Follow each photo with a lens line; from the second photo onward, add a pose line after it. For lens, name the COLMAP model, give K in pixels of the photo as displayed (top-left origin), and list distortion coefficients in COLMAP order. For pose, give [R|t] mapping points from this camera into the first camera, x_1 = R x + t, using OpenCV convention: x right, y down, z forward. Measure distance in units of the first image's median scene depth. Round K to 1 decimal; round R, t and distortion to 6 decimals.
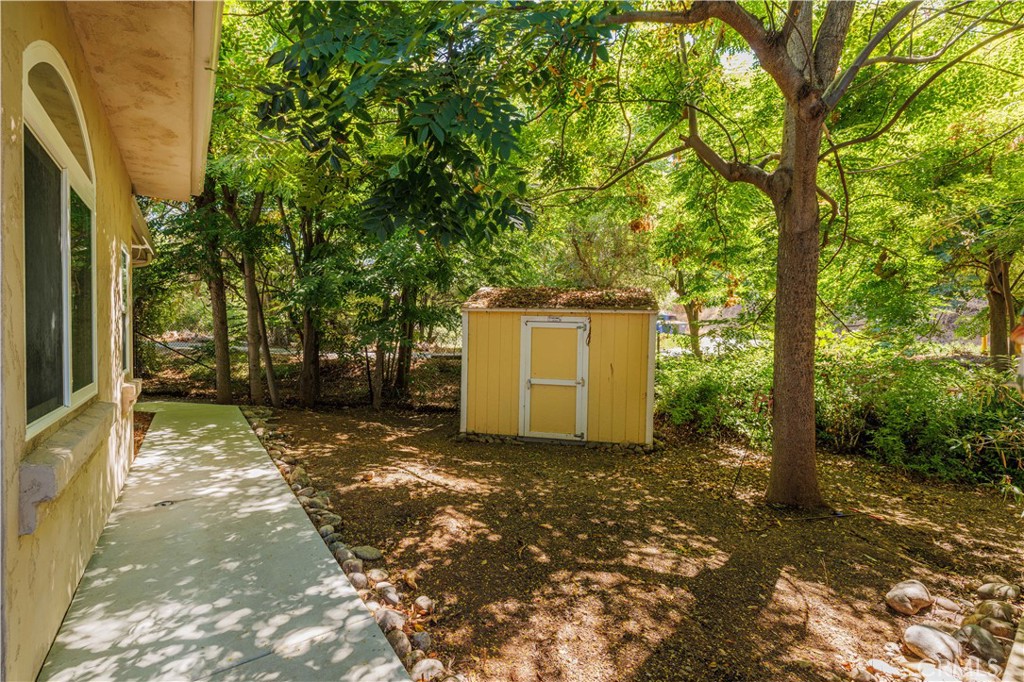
lens RADIAL K [[432.9, 0, 511.2], [0, 432.9, 340.9], [0, 0, 1]] dist [0.004521, -0.001073]
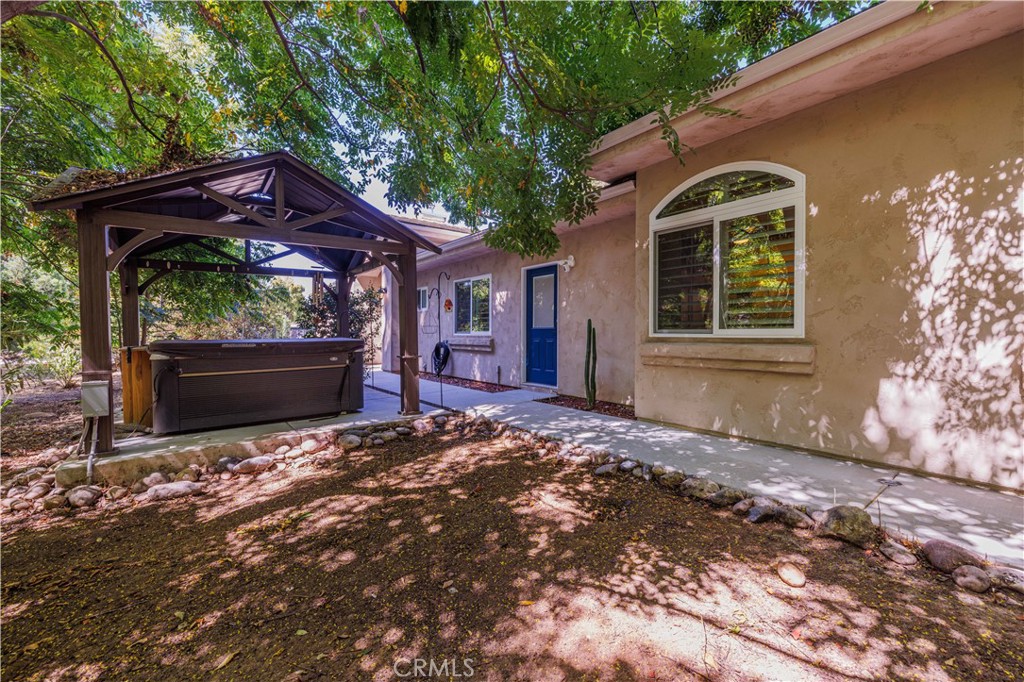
lens RADIAL K [[432.9, 0, 513.1], [0, 432.9, 342.6], [0, 0, 1]] dist [0.004521, -0.001073]
pose [[-0.999874, -0.010975, -0.011486, -0.059700], [-0.011339, 0.999419, 0.032134, 0.103848], [0.011126, 0.032260, -0.999418, 2.305309]]
